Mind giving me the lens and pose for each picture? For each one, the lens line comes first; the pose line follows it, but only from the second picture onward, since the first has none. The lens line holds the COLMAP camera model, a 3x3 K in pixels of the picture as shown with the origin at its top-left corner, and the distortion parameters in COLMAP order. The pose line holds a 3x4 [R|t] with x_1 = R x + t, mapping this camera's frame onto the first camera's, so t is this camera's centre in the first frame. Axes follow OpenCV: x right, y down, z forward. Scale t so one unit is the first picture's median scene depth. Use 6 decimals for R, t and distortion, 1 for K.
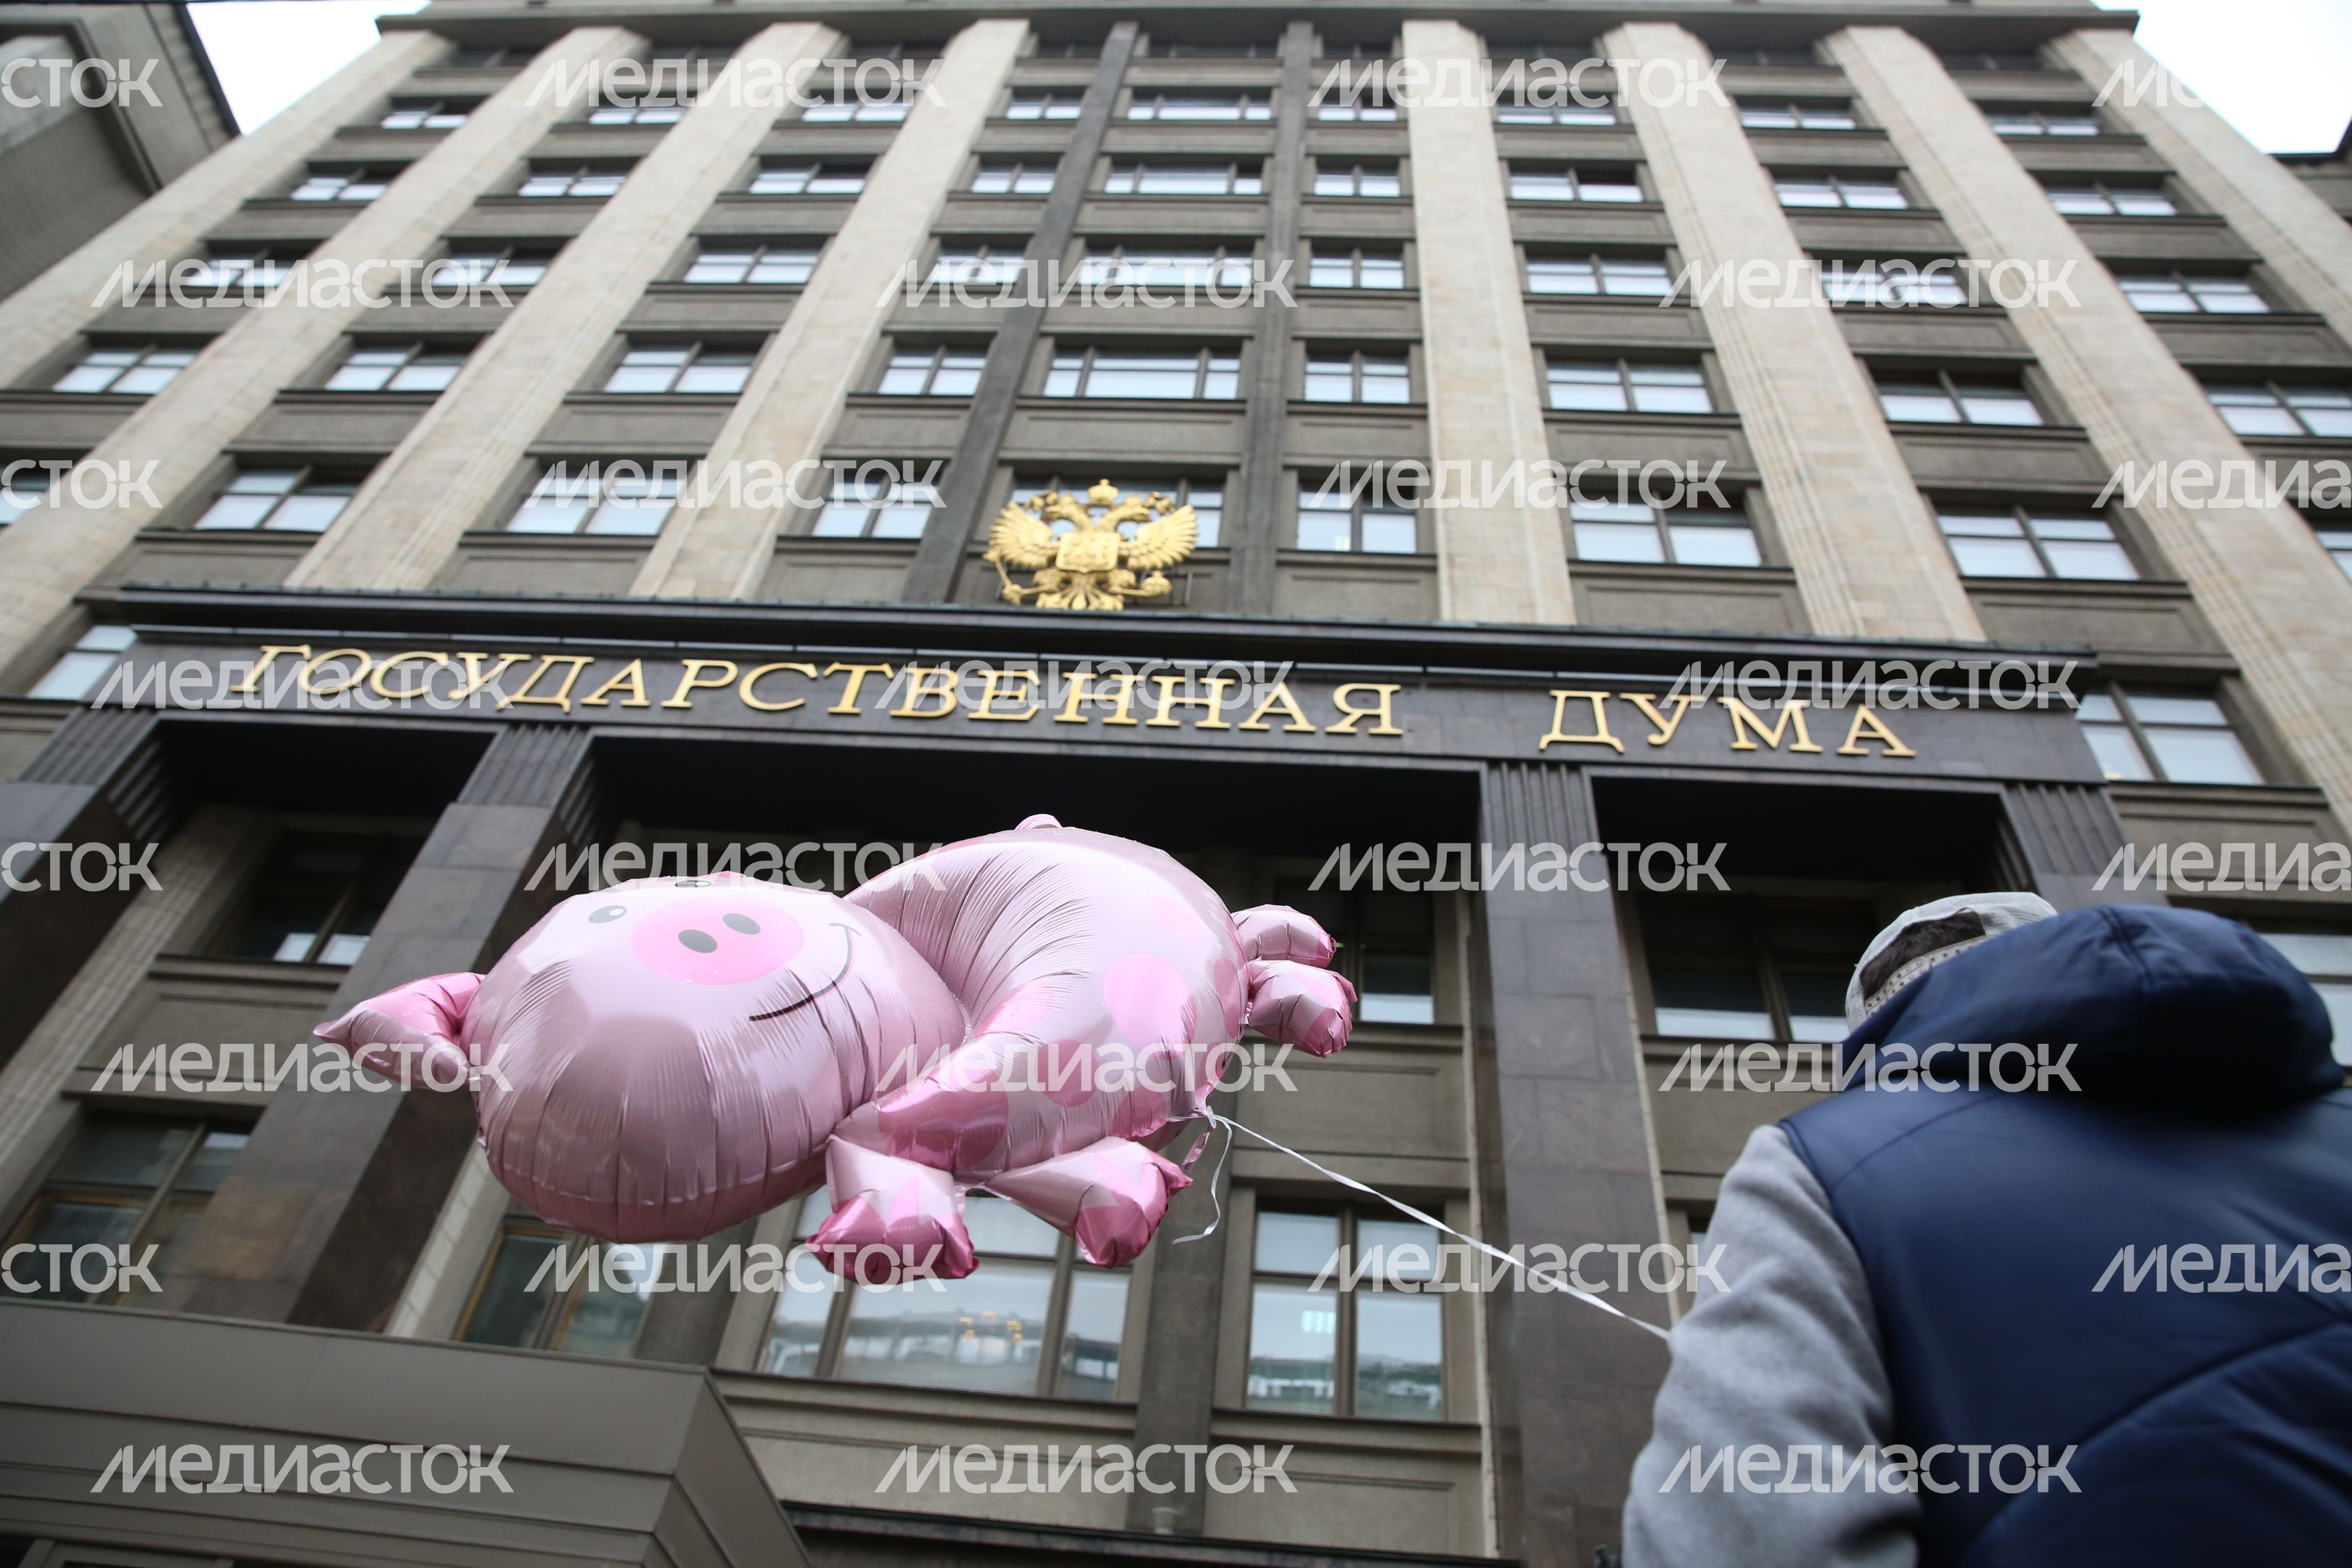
lens RADIAL K [[1561.3, 0, 1179.2], [0, 1561.3, 799.7], [0, 0, 1]] dist [-0.102641, 0.068407]
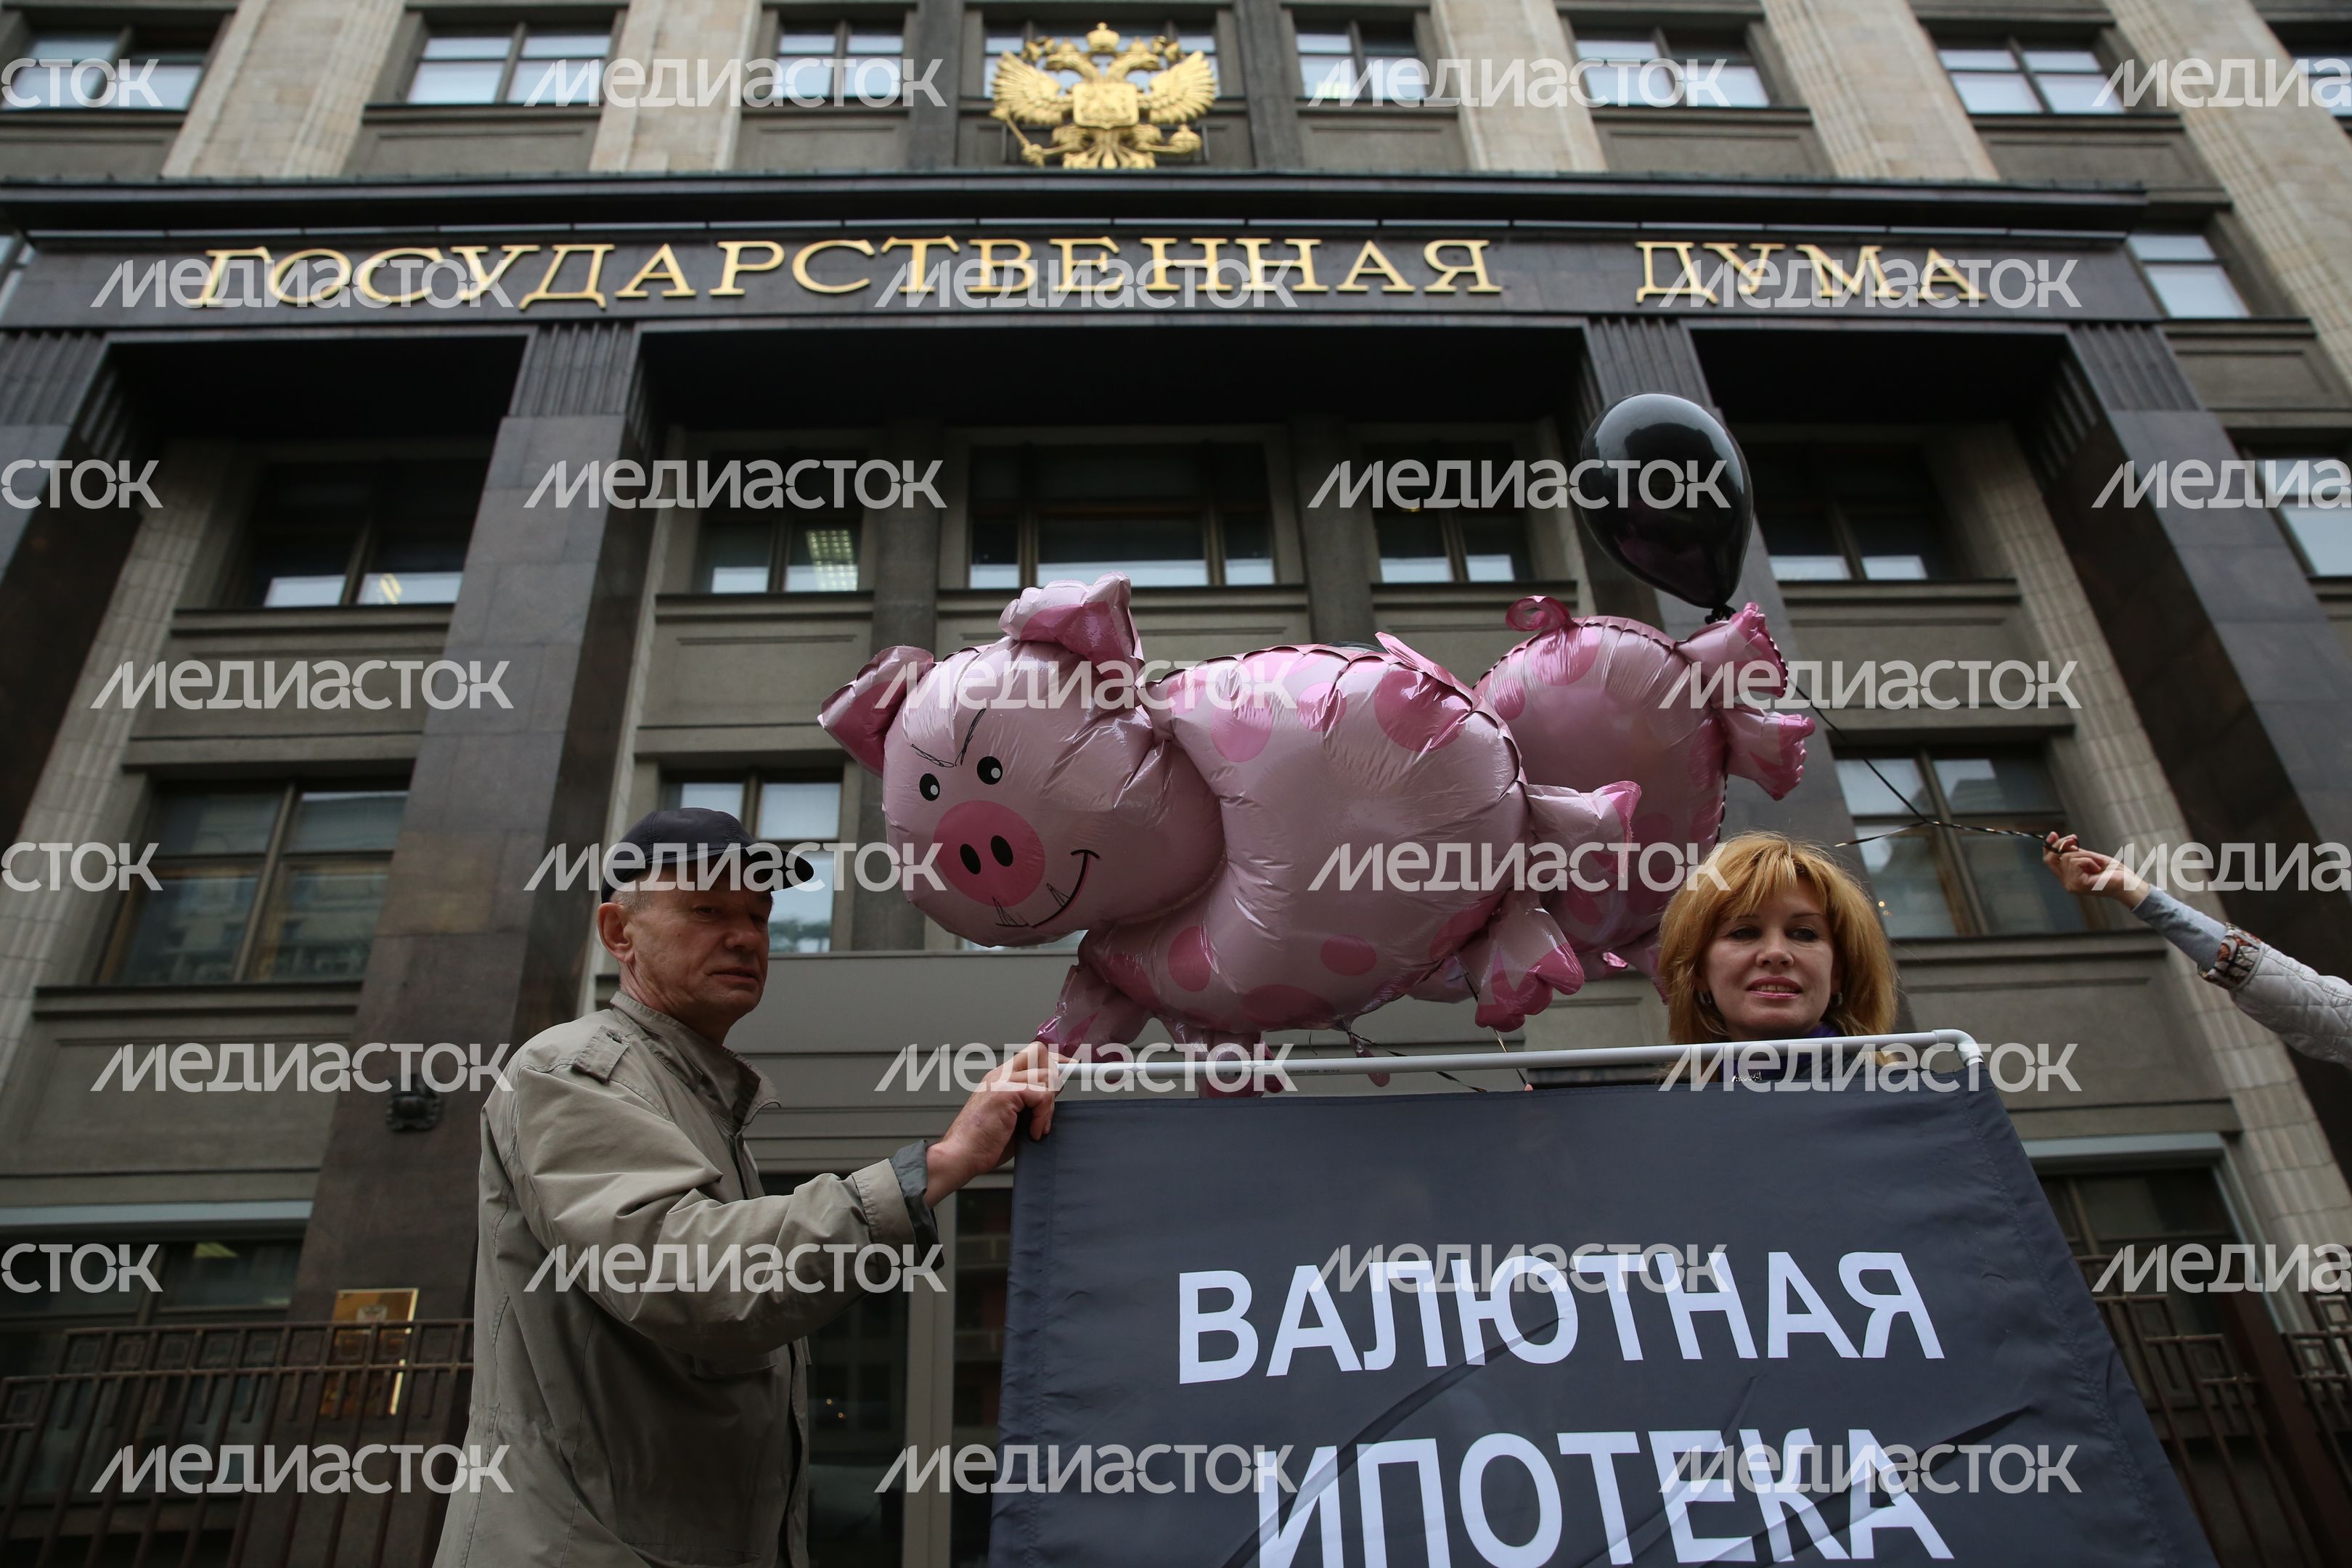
lens RADIAL K [[1561.3, 0, 1166.2], [0, 1561.3, 782.3], [0, 0, 1]] dist [-0.102641, 0.068407]
pose [[0.988432, -0.082794, 0.127069, -0.189601], [0.047813, 0.965231, 0.256989, -0.002530], [-0.143928, -0.247941, 0.958024, 0.016035]]
